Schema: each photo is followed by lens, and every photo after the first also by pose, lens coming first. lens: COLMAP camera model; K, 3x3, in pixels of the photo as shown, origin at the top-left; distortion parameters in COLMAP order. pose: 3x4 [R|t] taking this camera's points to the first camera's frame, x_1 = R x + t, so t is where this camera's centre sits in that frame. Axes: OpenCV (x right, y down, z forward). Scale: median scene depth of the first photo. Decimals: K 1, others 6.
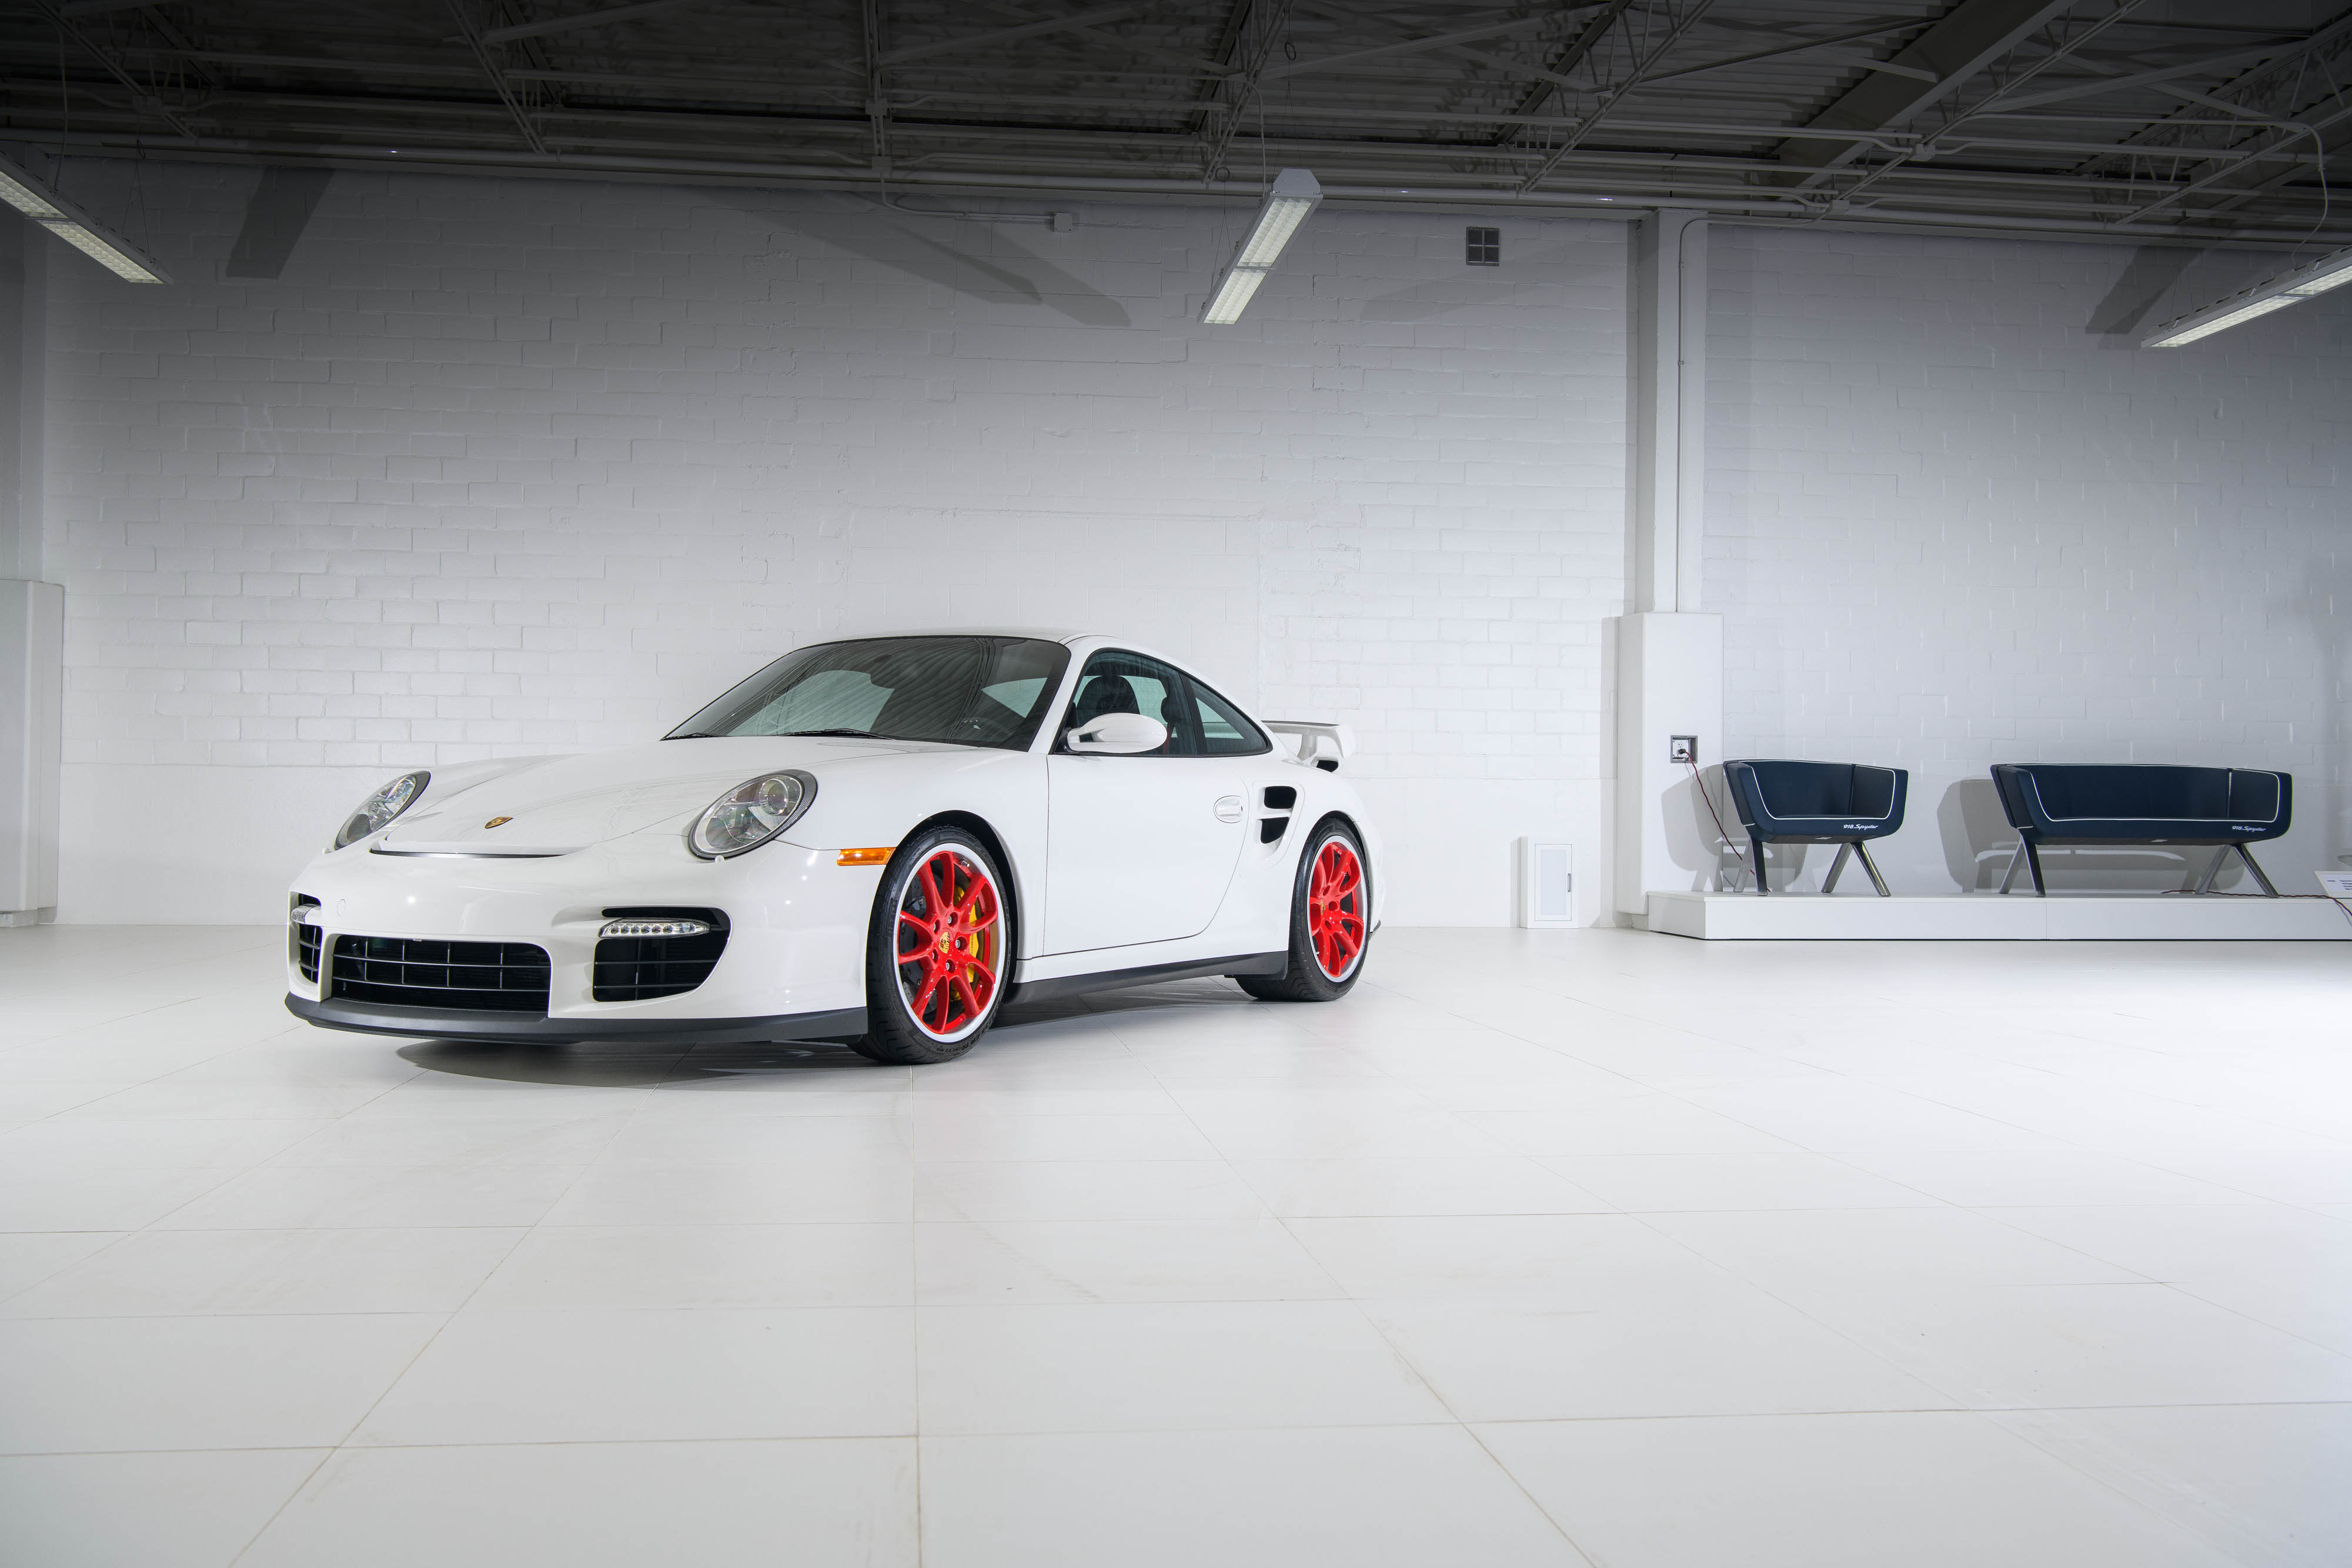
lens RADIAL K [[2207.3, 0, 1176.0], [0, 2207.3, 784.0], [0, 0, 1]] dist [0.017488, 0.016860]
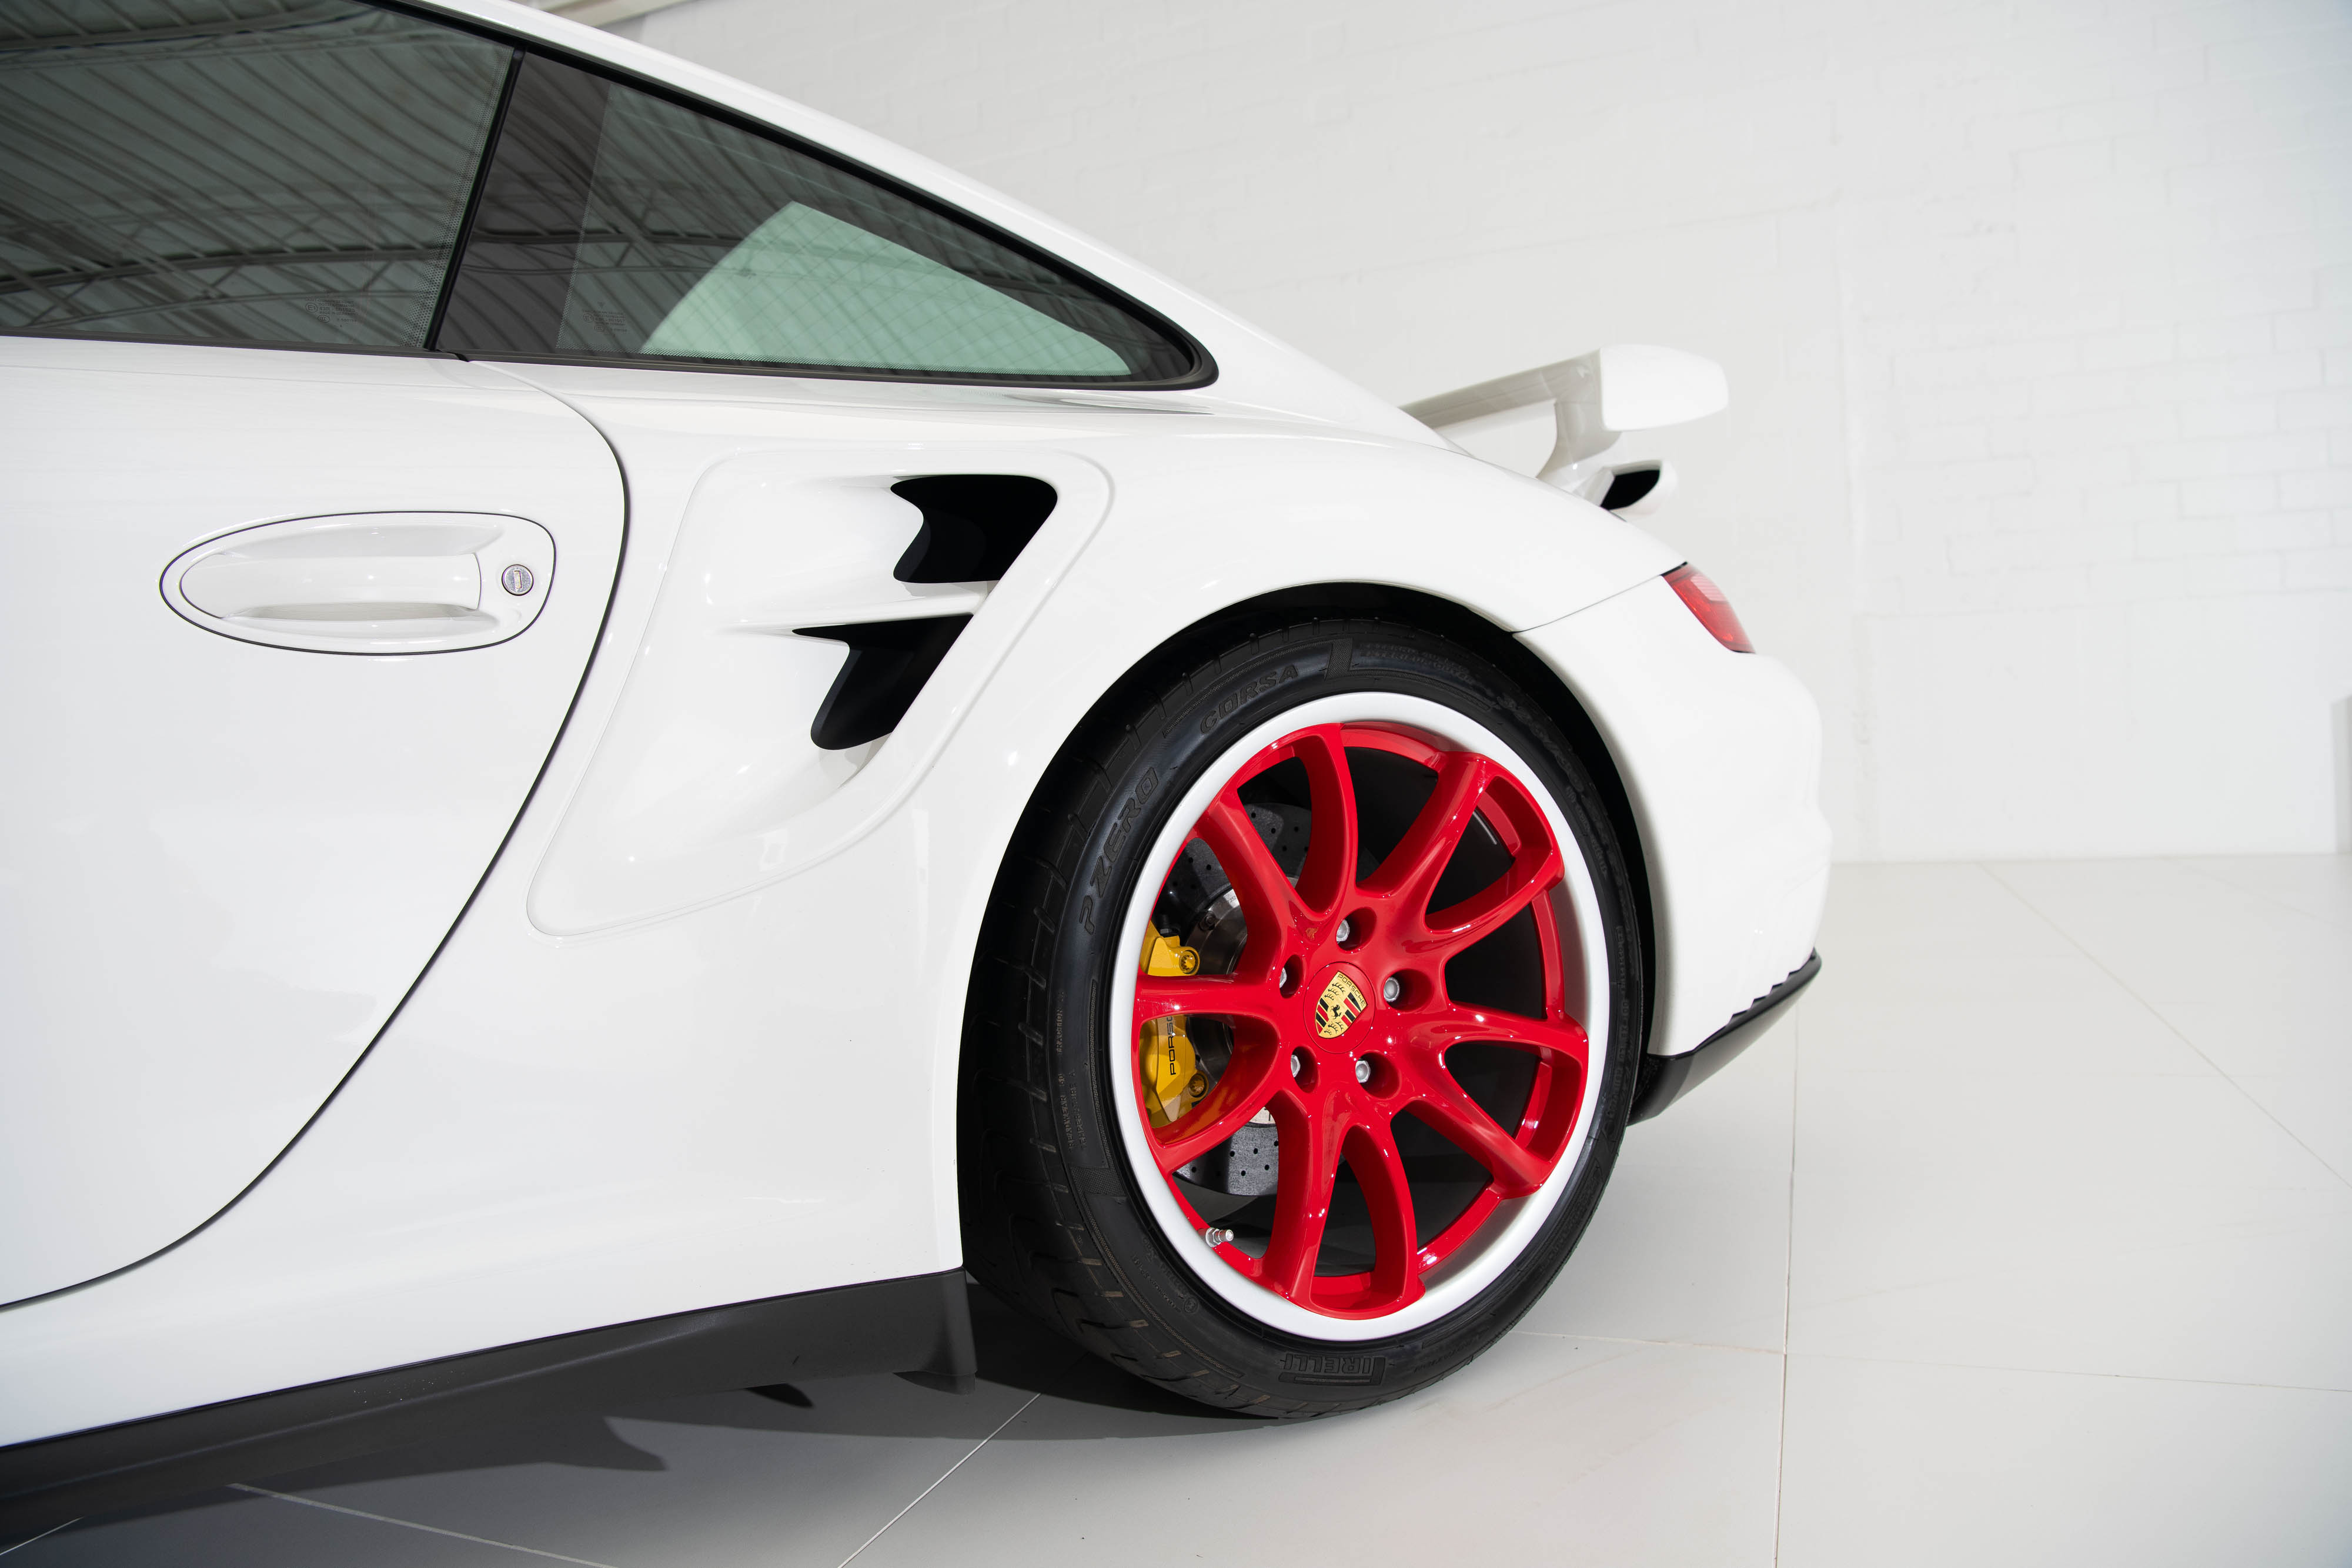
lens RADIAL K [[1620.3, 0, 1176.0], [0, 1620.3, 784.0], [0, 0, 1]] dist [-0.064749, -0.000176]
pose [[0.877665, -0.040415, -0.477568, 0.160971], [0.062209, 0.997615, 0.029901, 0.031841], [0.475220, -0.055952, 0.878086, 1.009528]]
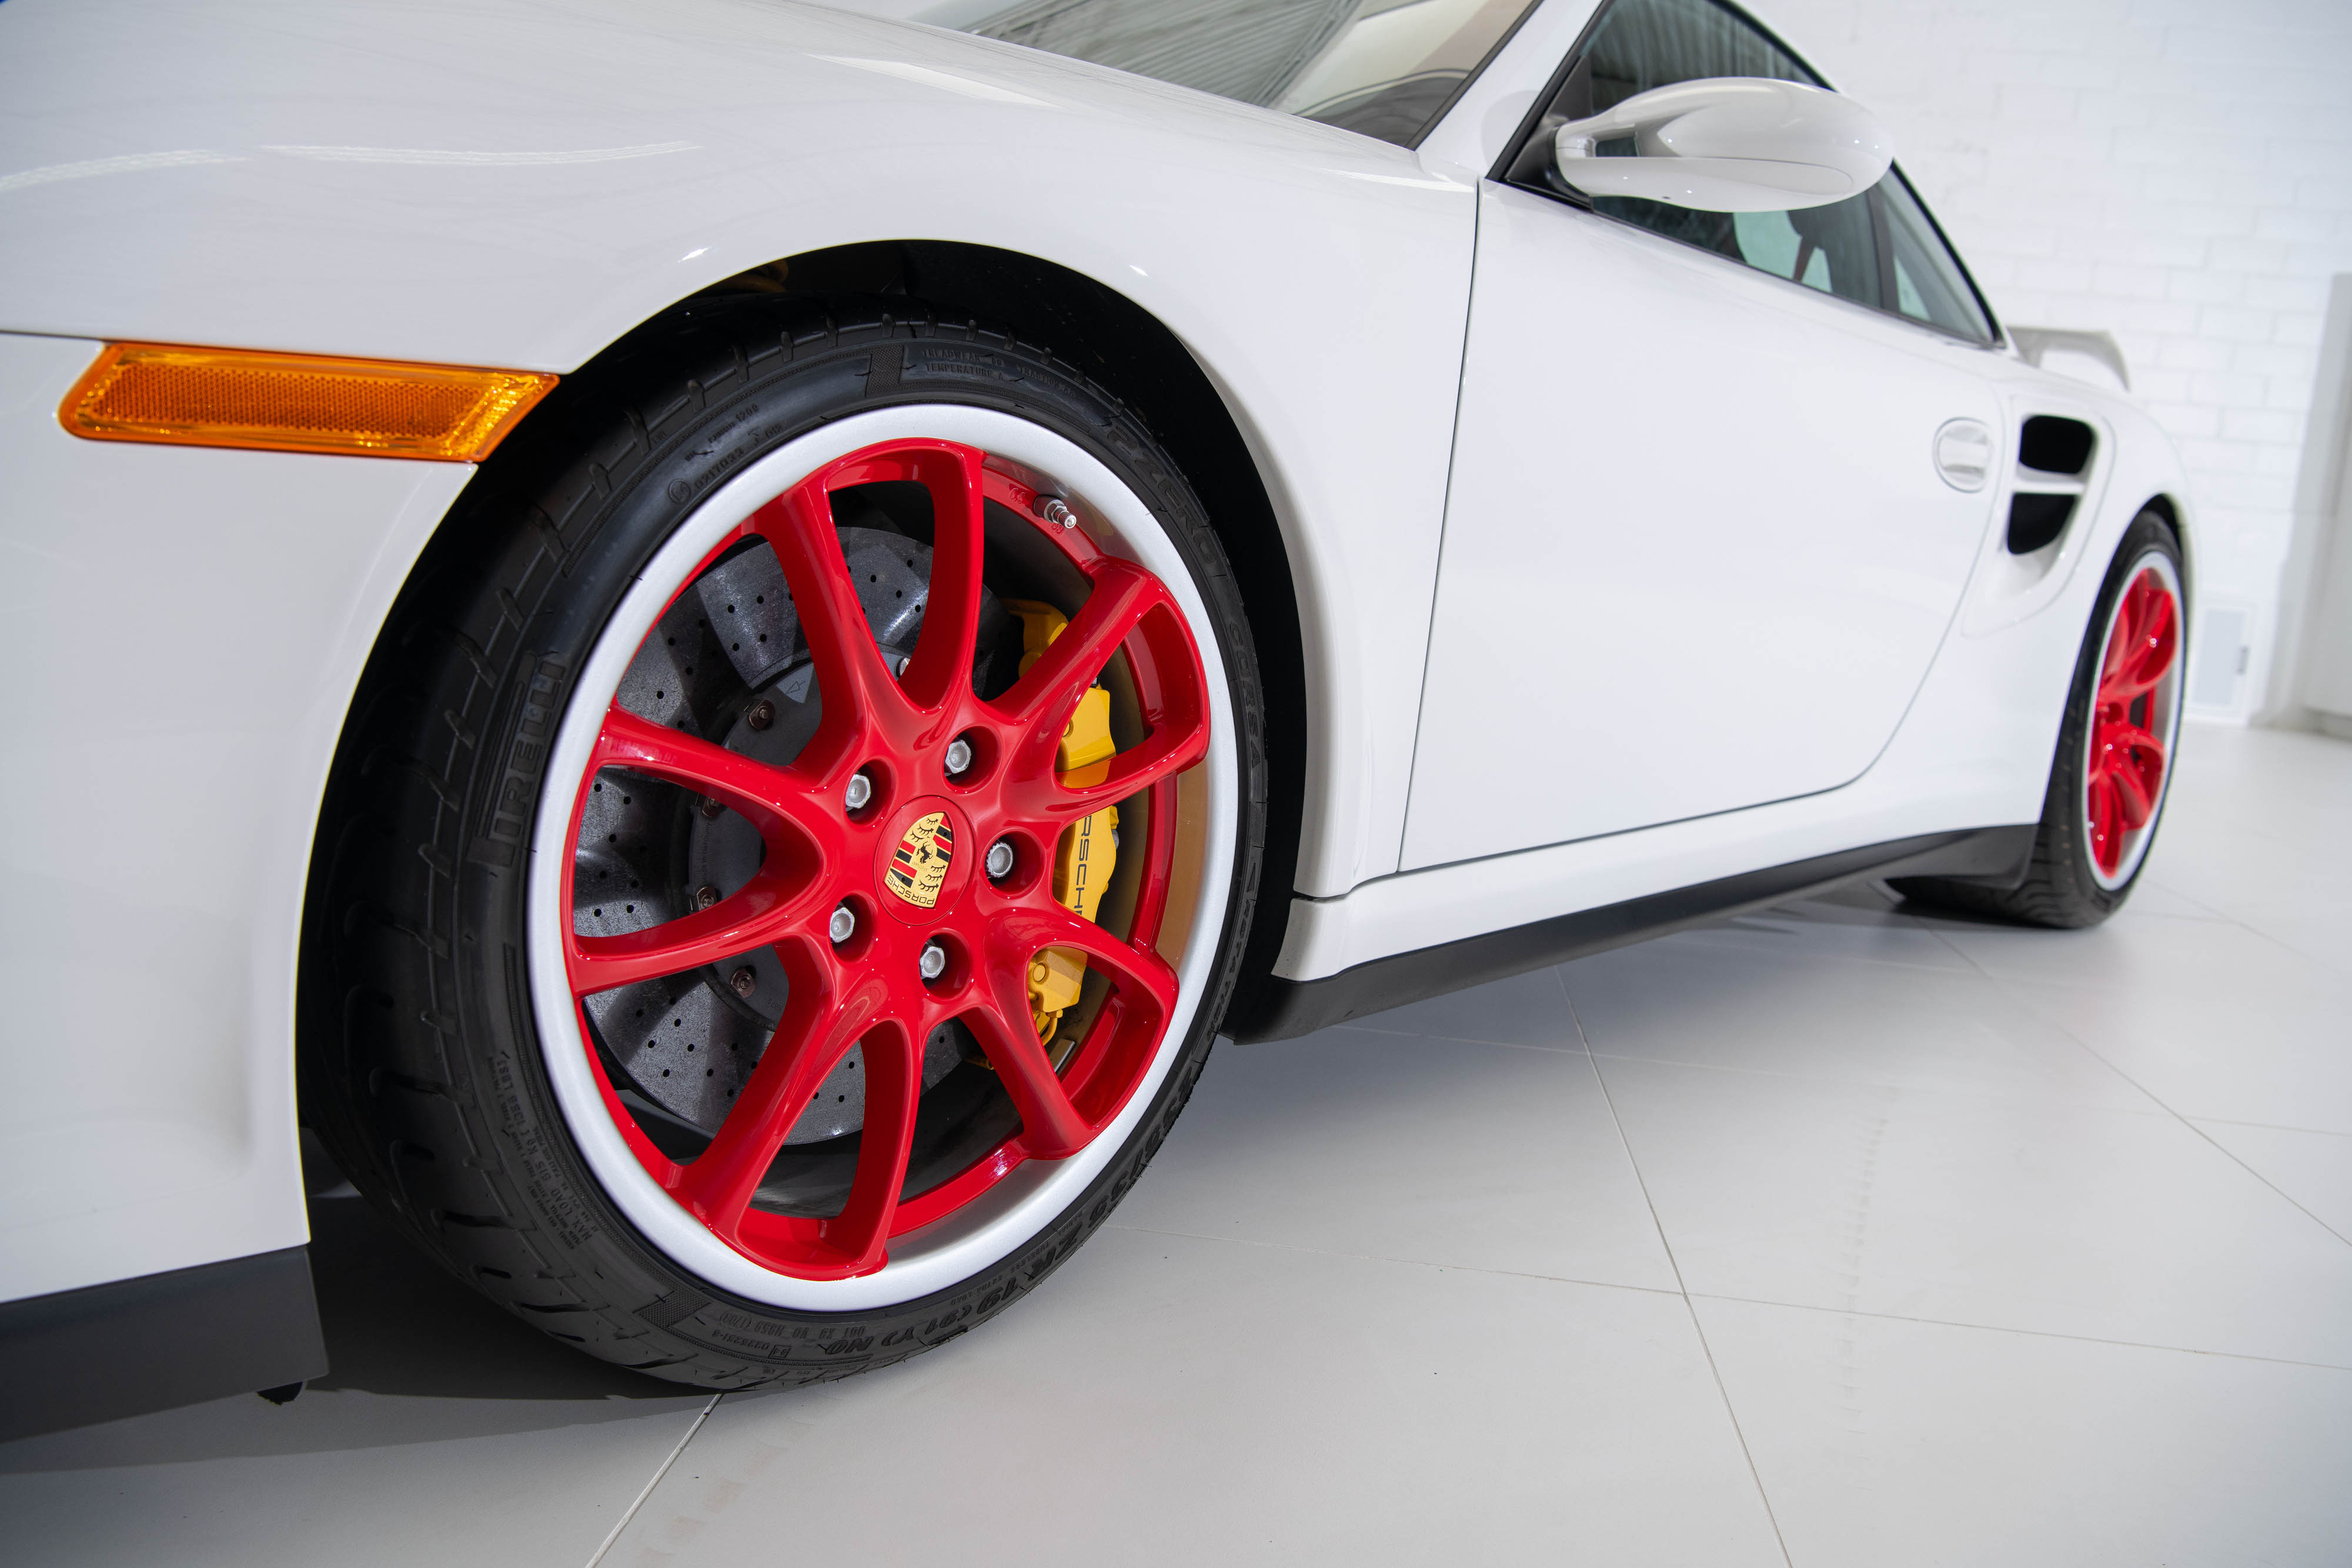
lens RADIAL K [[1828.7, 0, 1176.0], [0, 1828.7, 784.0], [0, 0, 1]] dist [-0.042313, -0.001455]
pose [[0.970118, 0.104391, -0.219027, -0.035820], [-0.069561, 0.984481, 0.161116, 0.029115], [0.232447, -0.141066, 0.962325, 0.734864]]
